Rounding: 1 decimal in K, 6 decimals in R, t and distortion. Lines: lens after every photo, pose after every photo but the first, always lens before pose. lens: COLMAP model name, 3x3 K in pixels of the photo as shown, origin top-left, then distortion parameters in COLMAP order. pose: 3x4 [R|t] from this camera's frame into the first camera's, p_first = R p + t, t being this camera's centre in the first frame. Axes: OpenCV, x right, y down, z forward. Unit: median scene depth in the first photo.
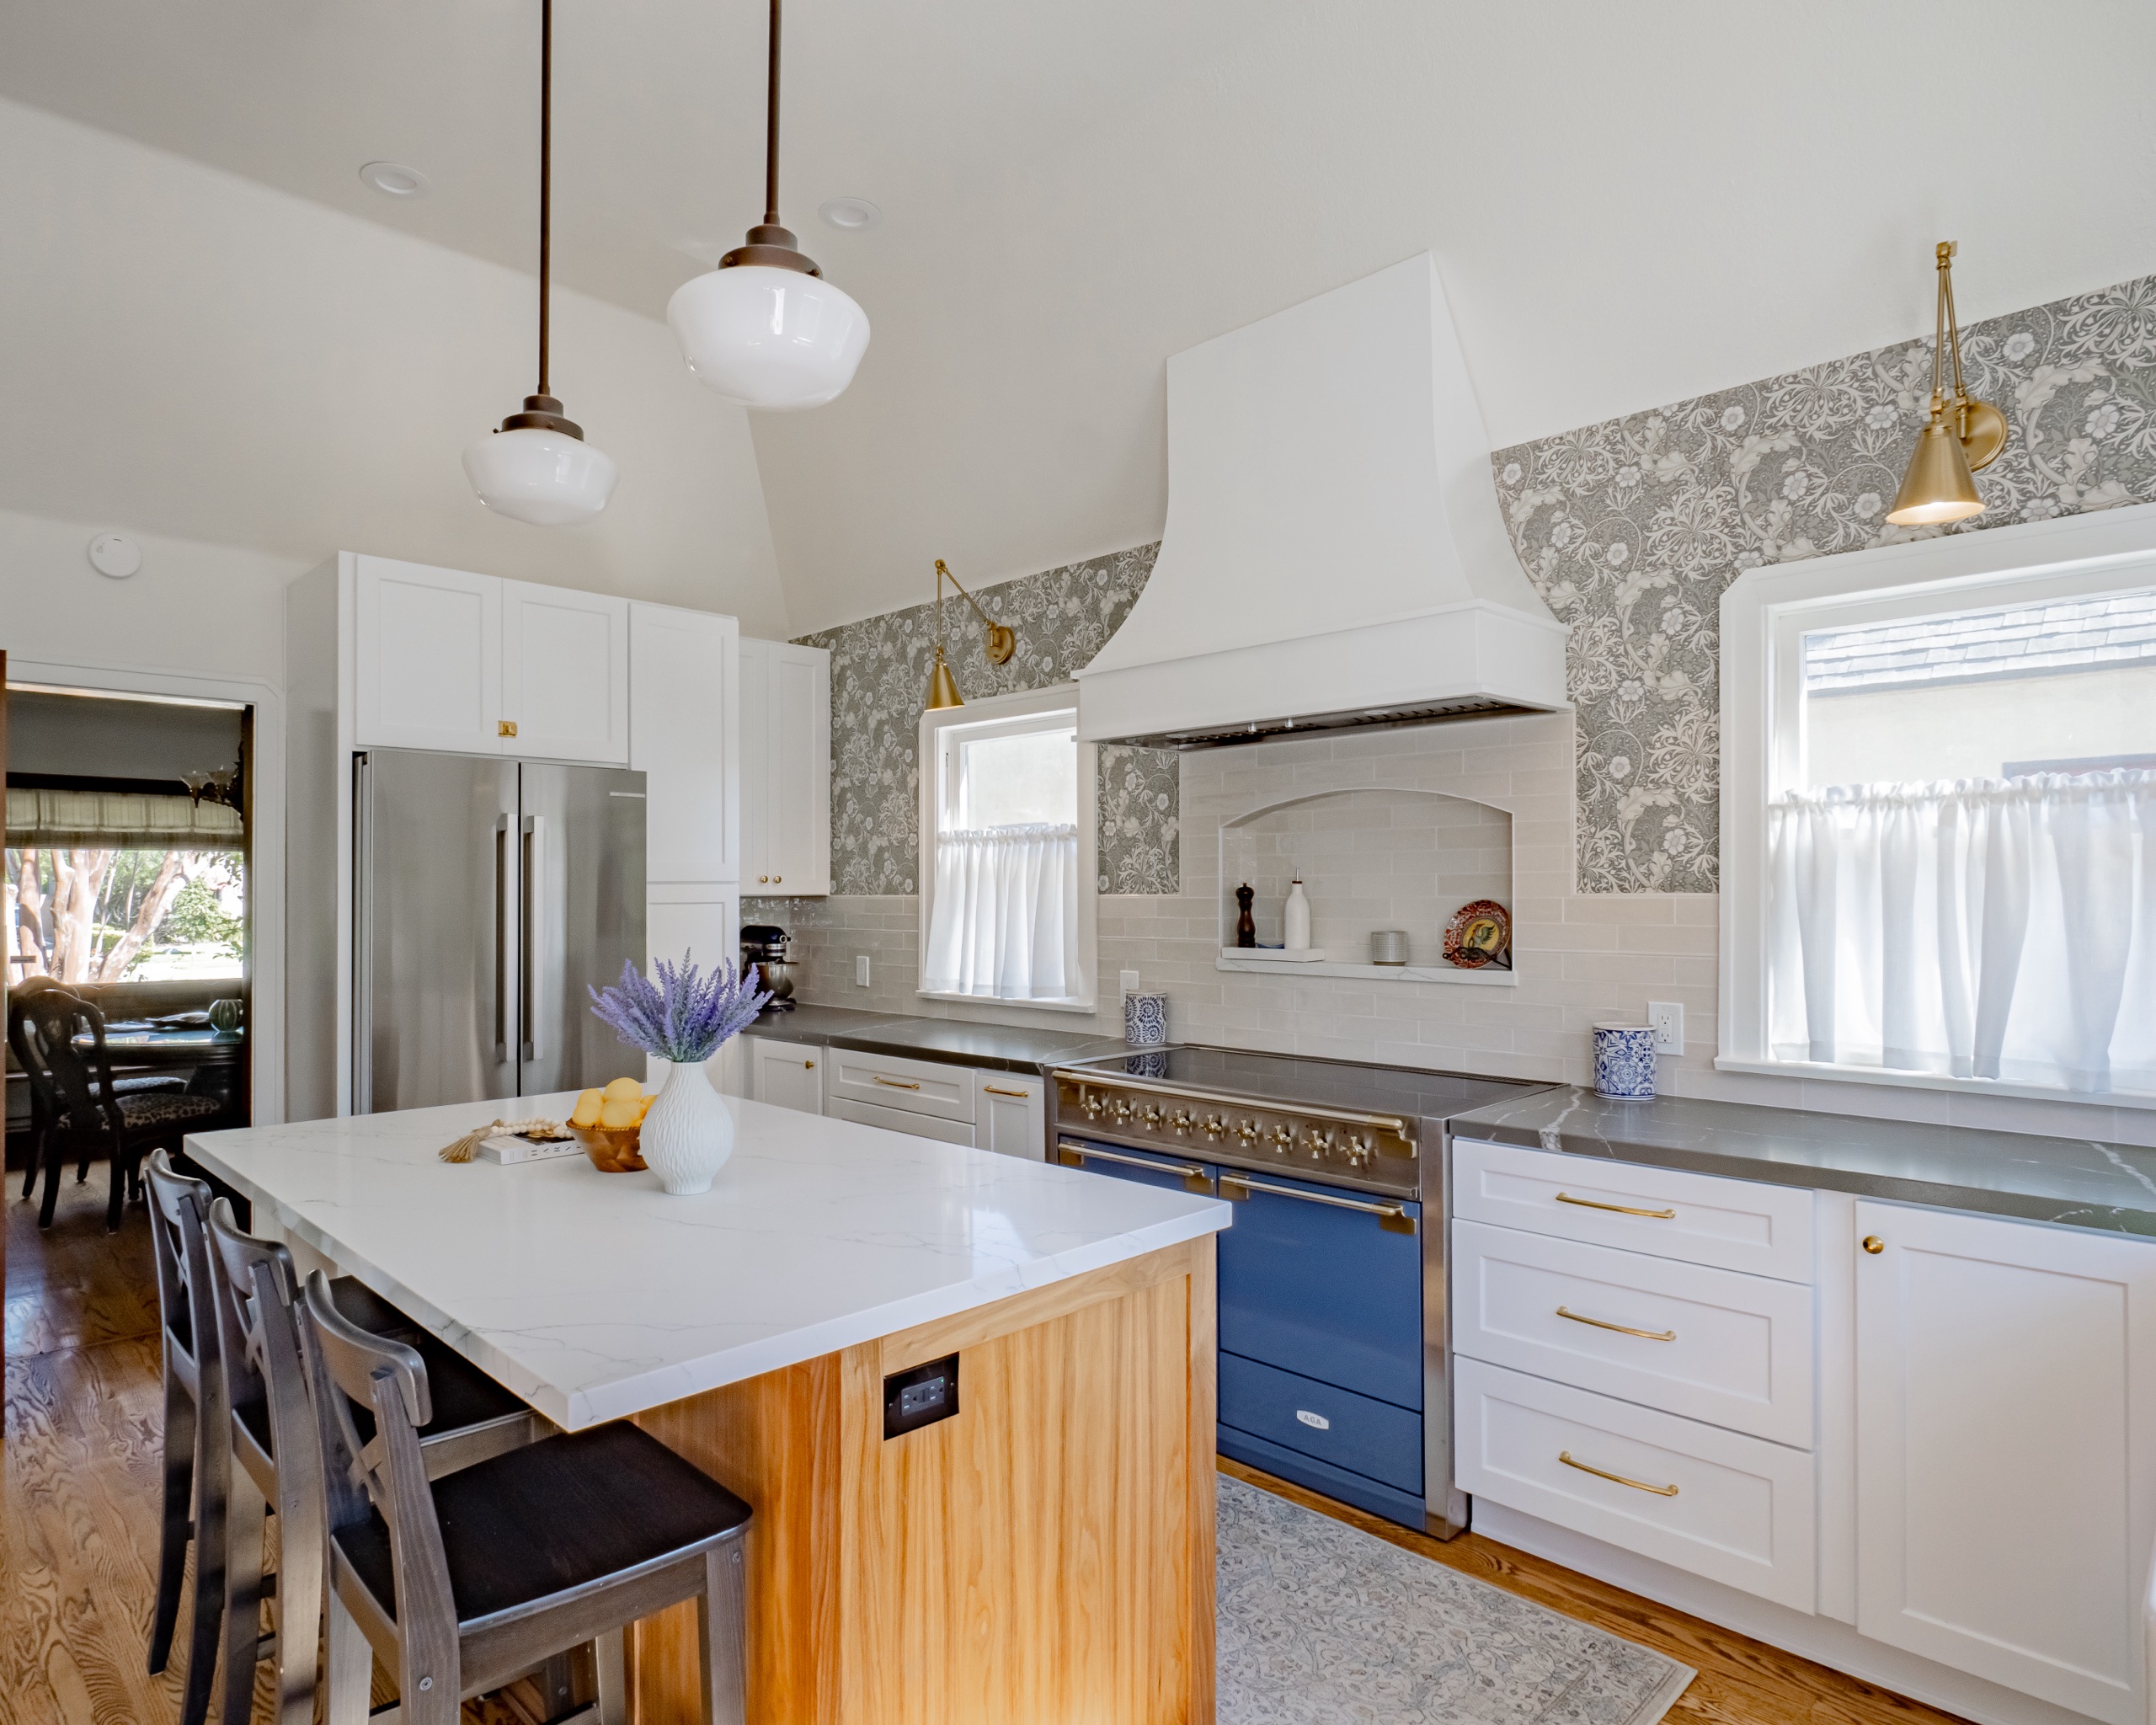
lens RADIAL K [[1236.3, 0, 1101.9], [0, 1236.3, 902.5], [0, 0, 1]] dist [-0.018115, 0.005014]
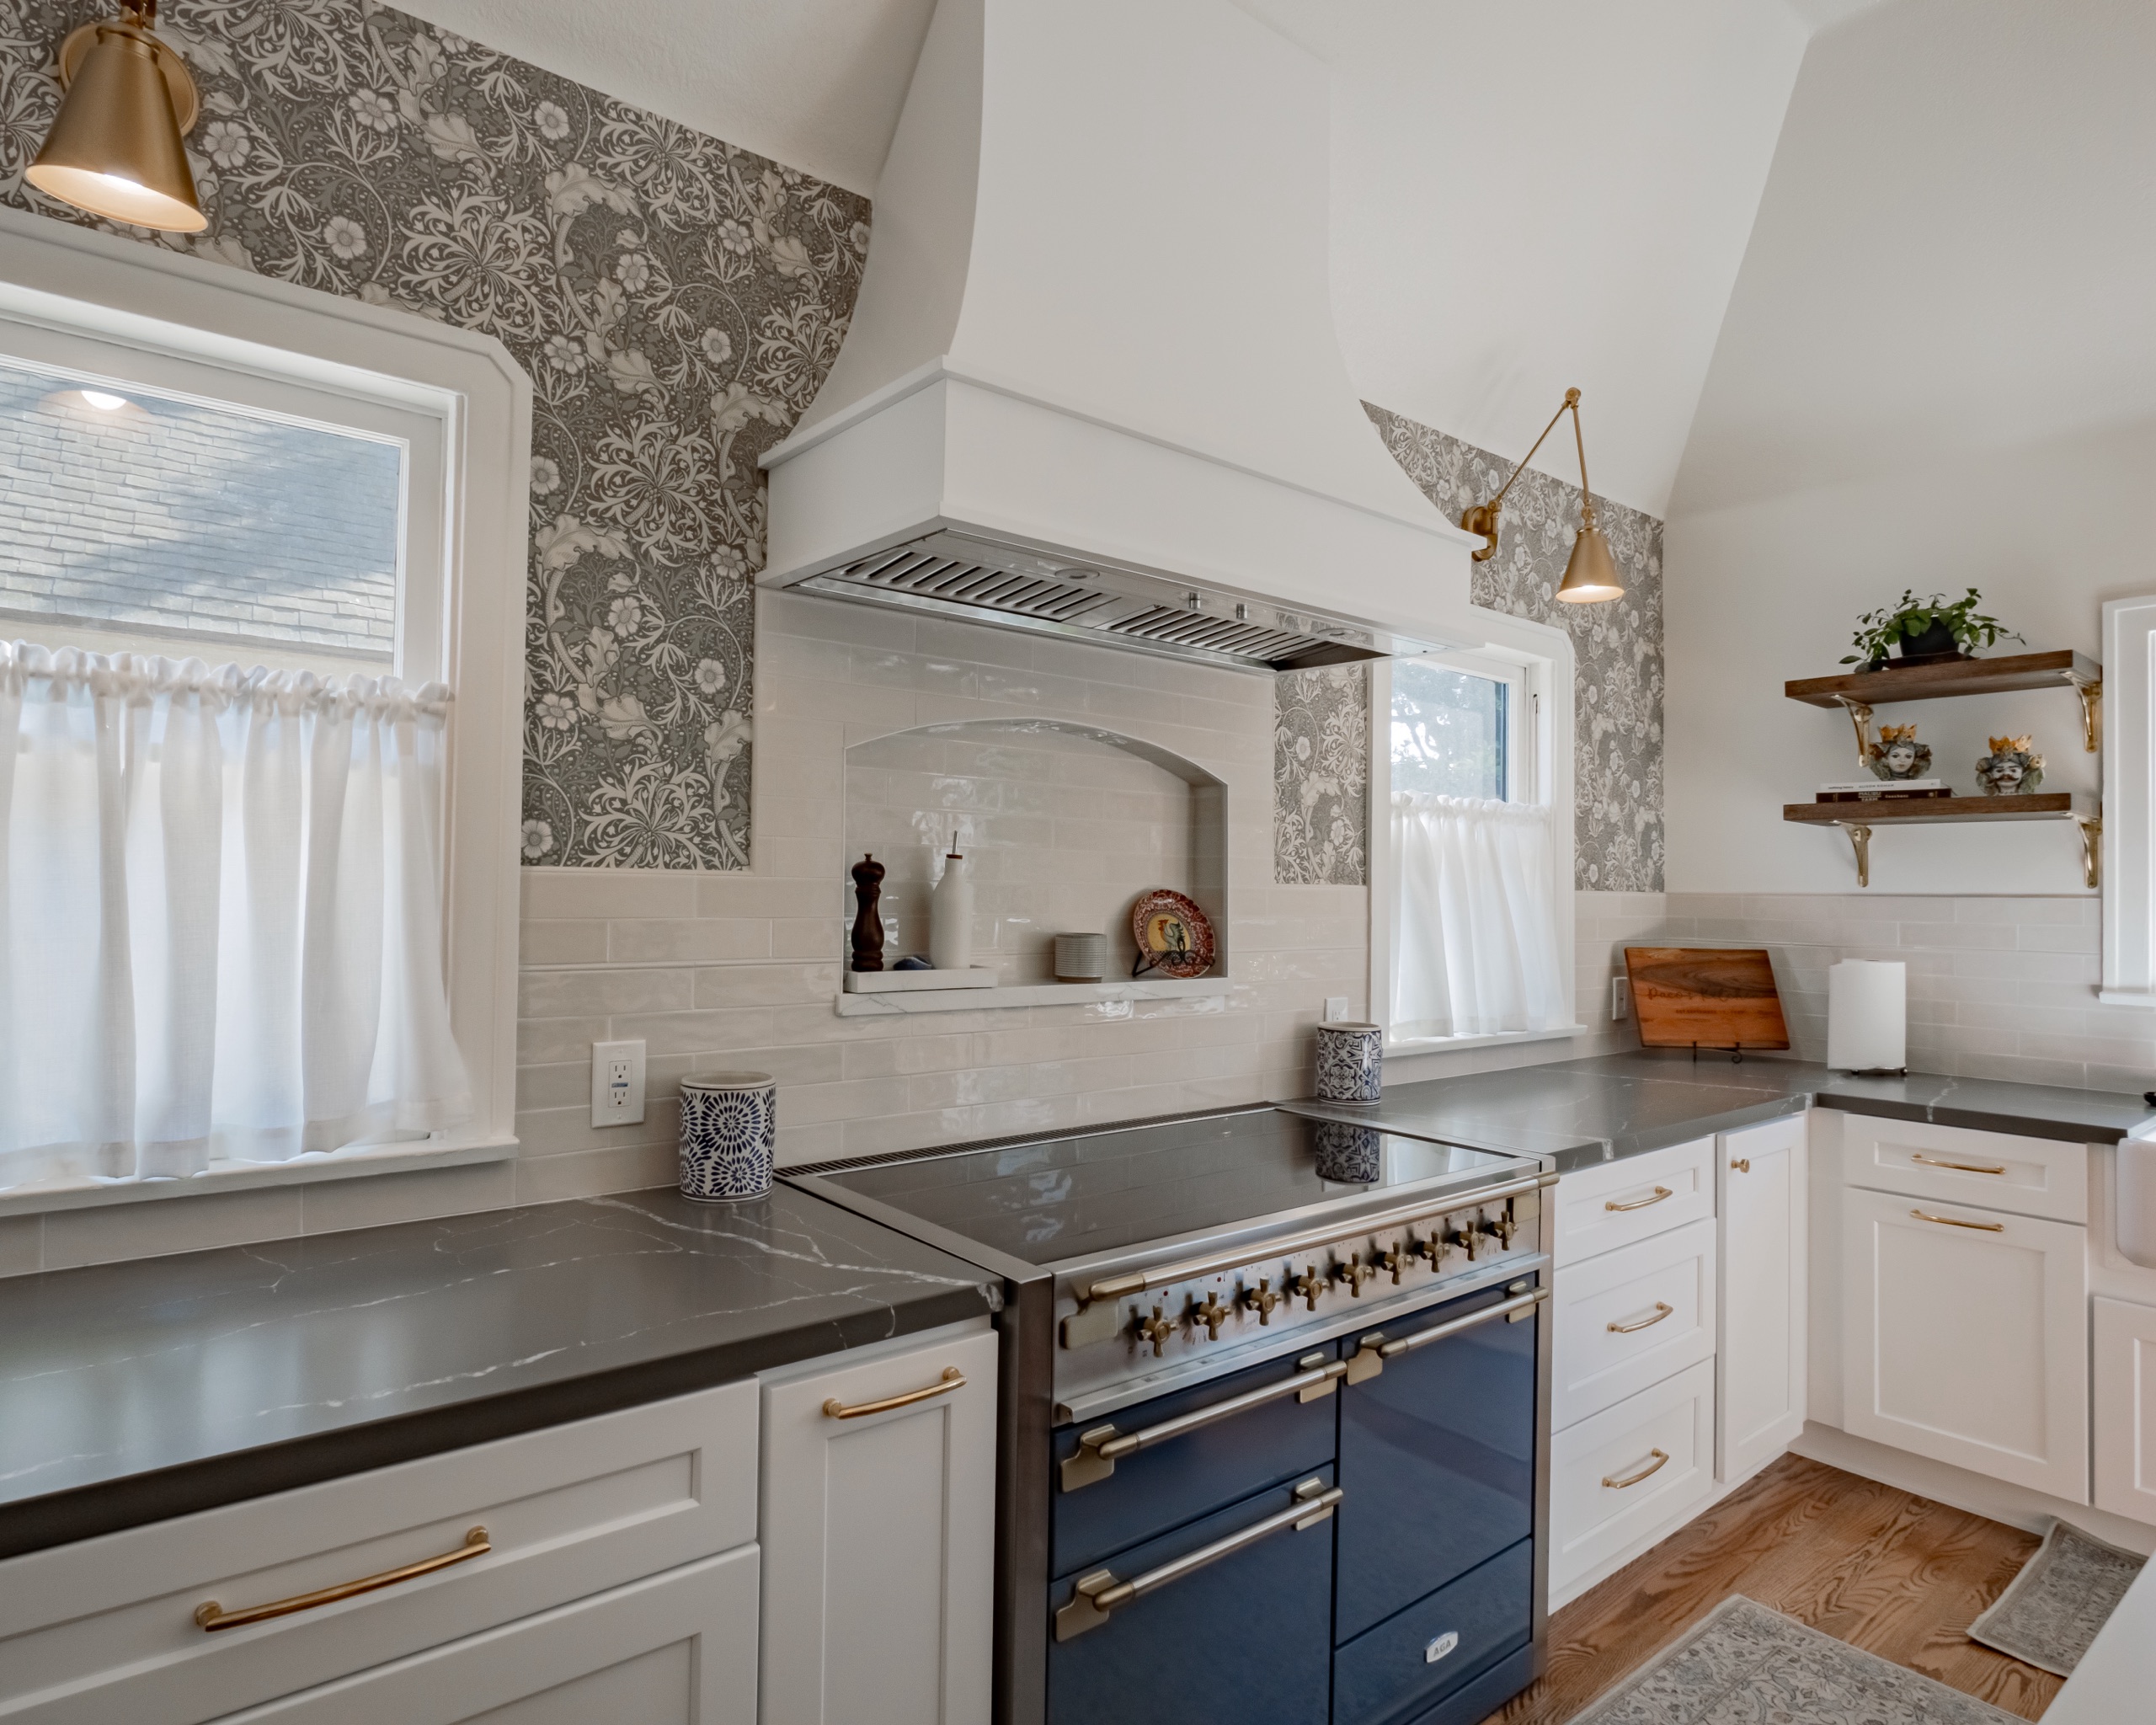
lens RADIAL K [[1236.3, 0, 1014.6], [0, 1236.3, 859.4], [0, 0, 1]] dist [-0.018115, 0.005014]
pose [[0.159538, 0.027118, 0.986819, -0.462986], [-0.011426, 0.999606, -0.025622, 0.000128], [-0.987126, -0.007187, 0.159785, 0.930894]]
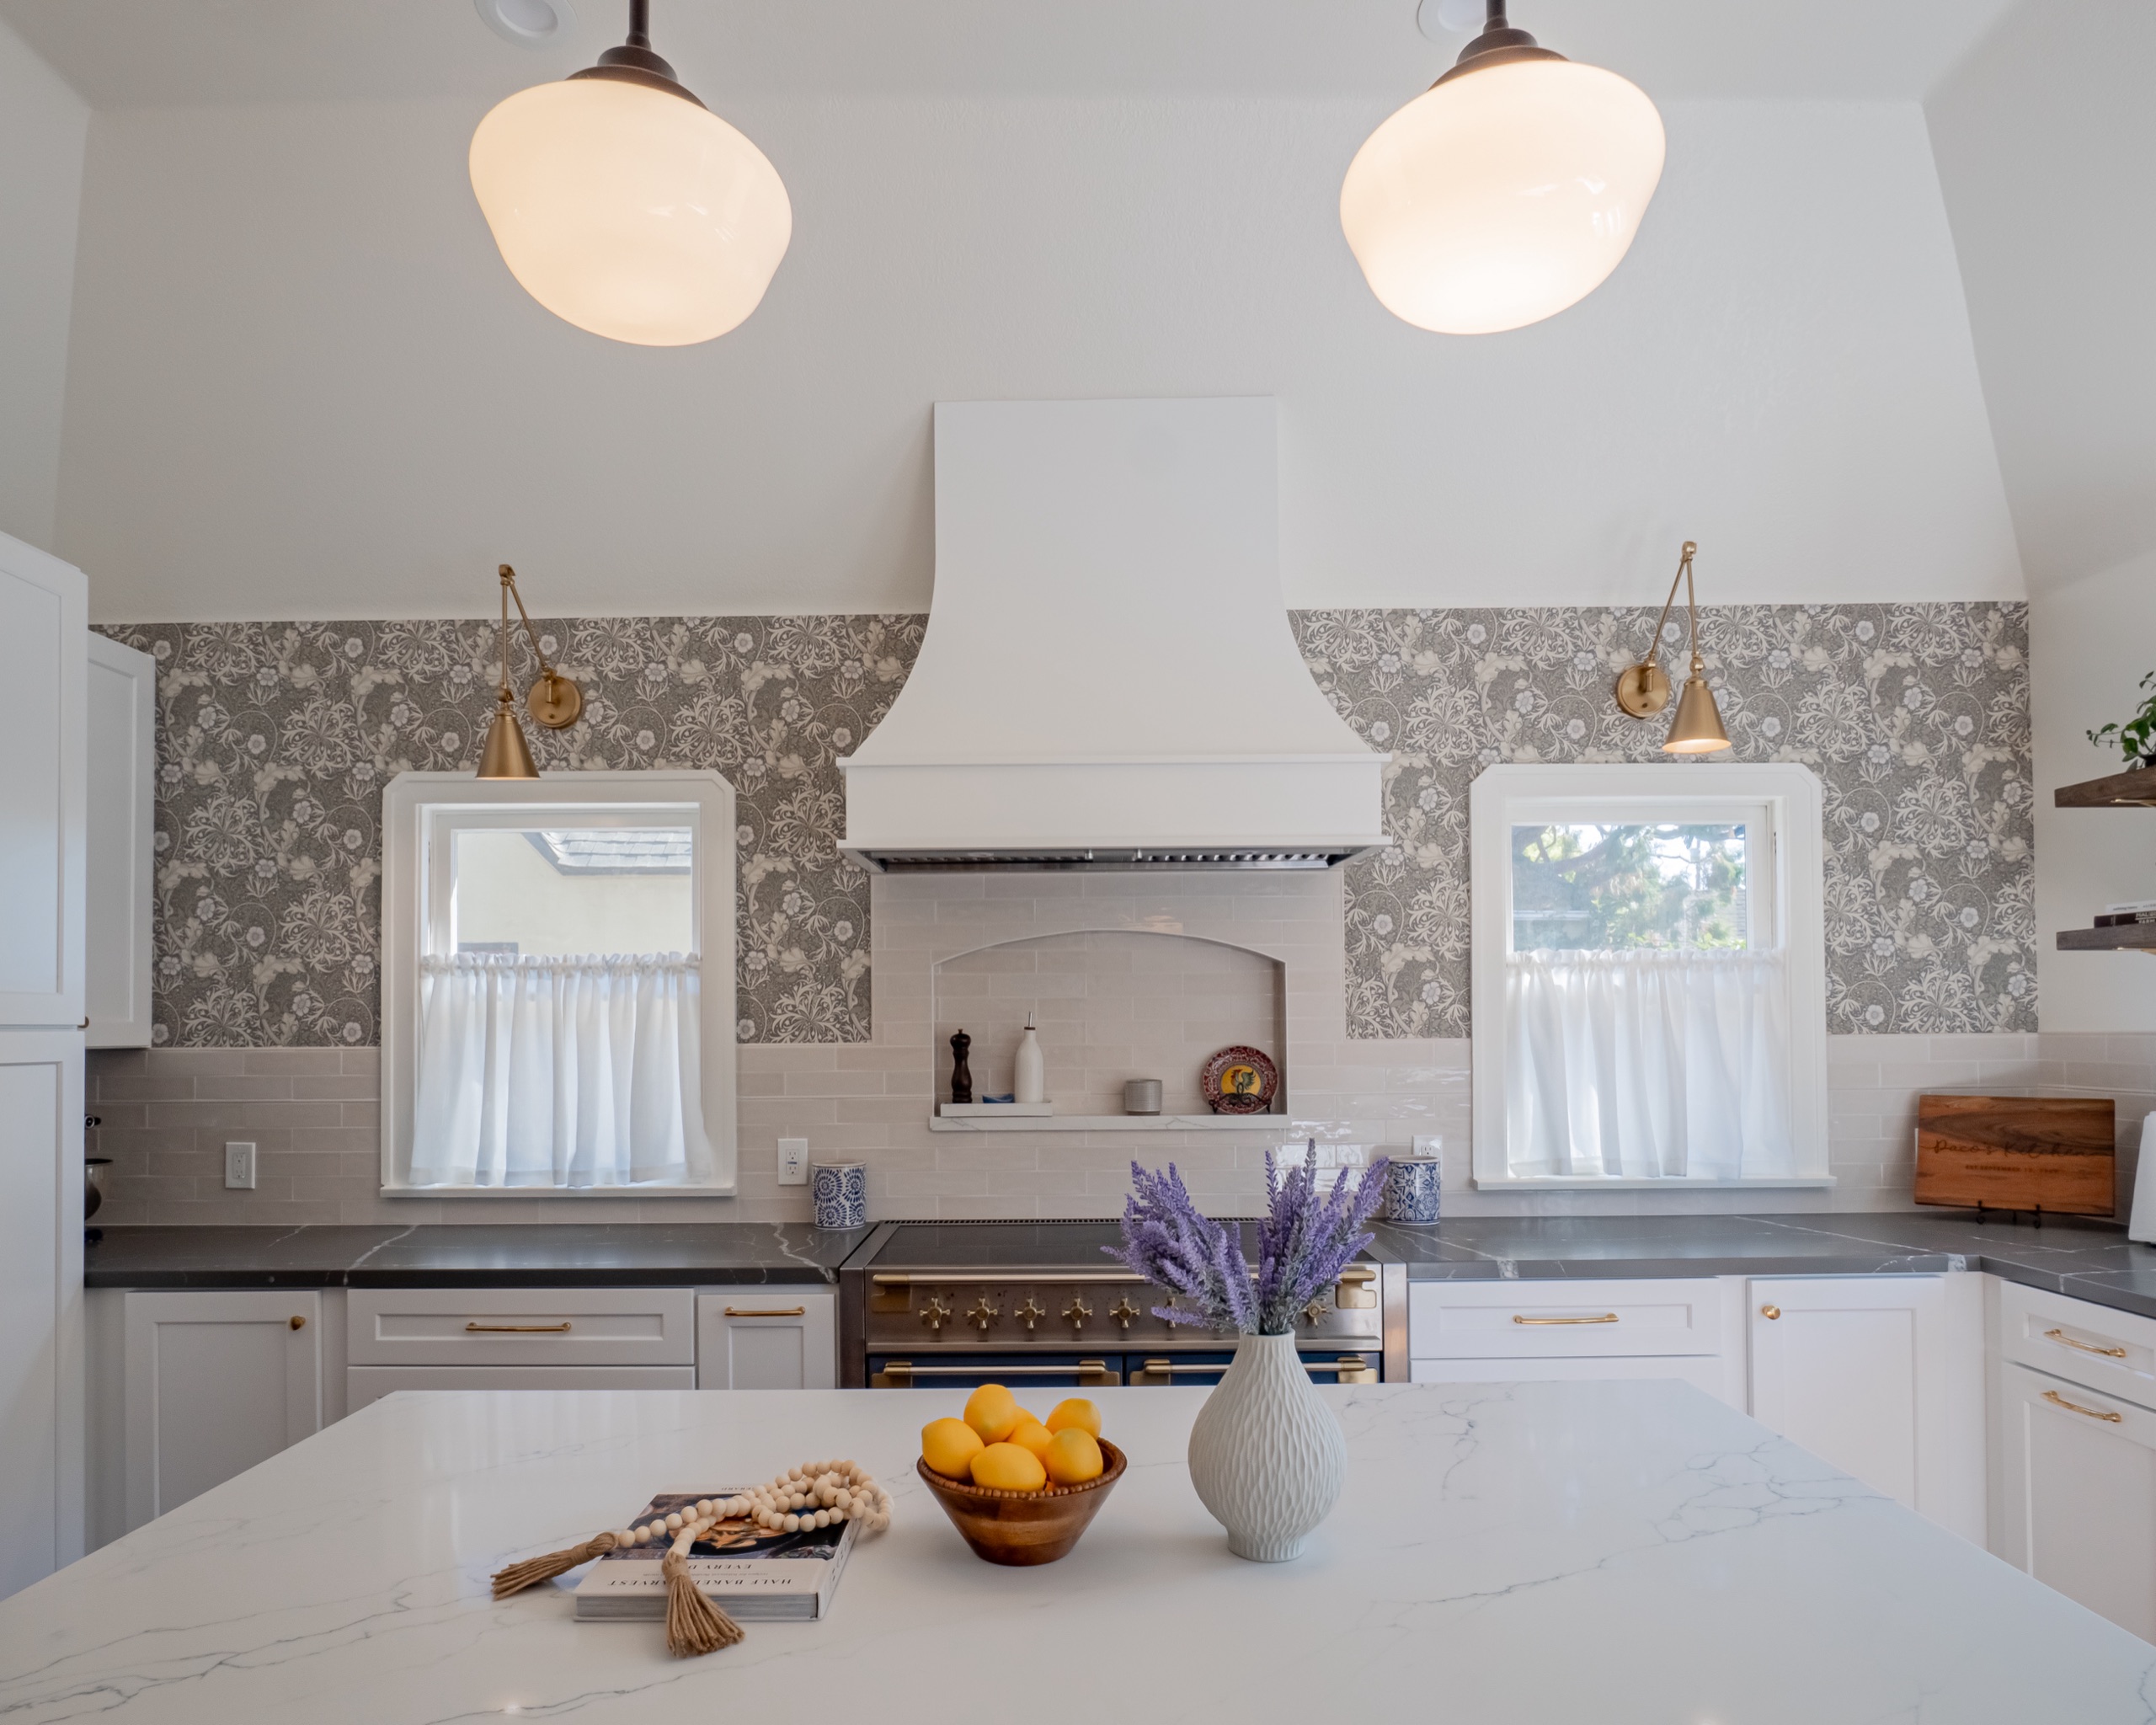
lens RADIAL K [[1240.4, 0, 1100.0], [0, 1240.4, 1023.3], [0, 0, 1]] dist [-0.015170, 0.005156]
pose [[0.720189, 0.006032, 0.693751, -0.461784], [0.010310, 0.999759, -0.019395, -0.002238], [-0.693701, 0.021120, 0.719953, 0.332554]]
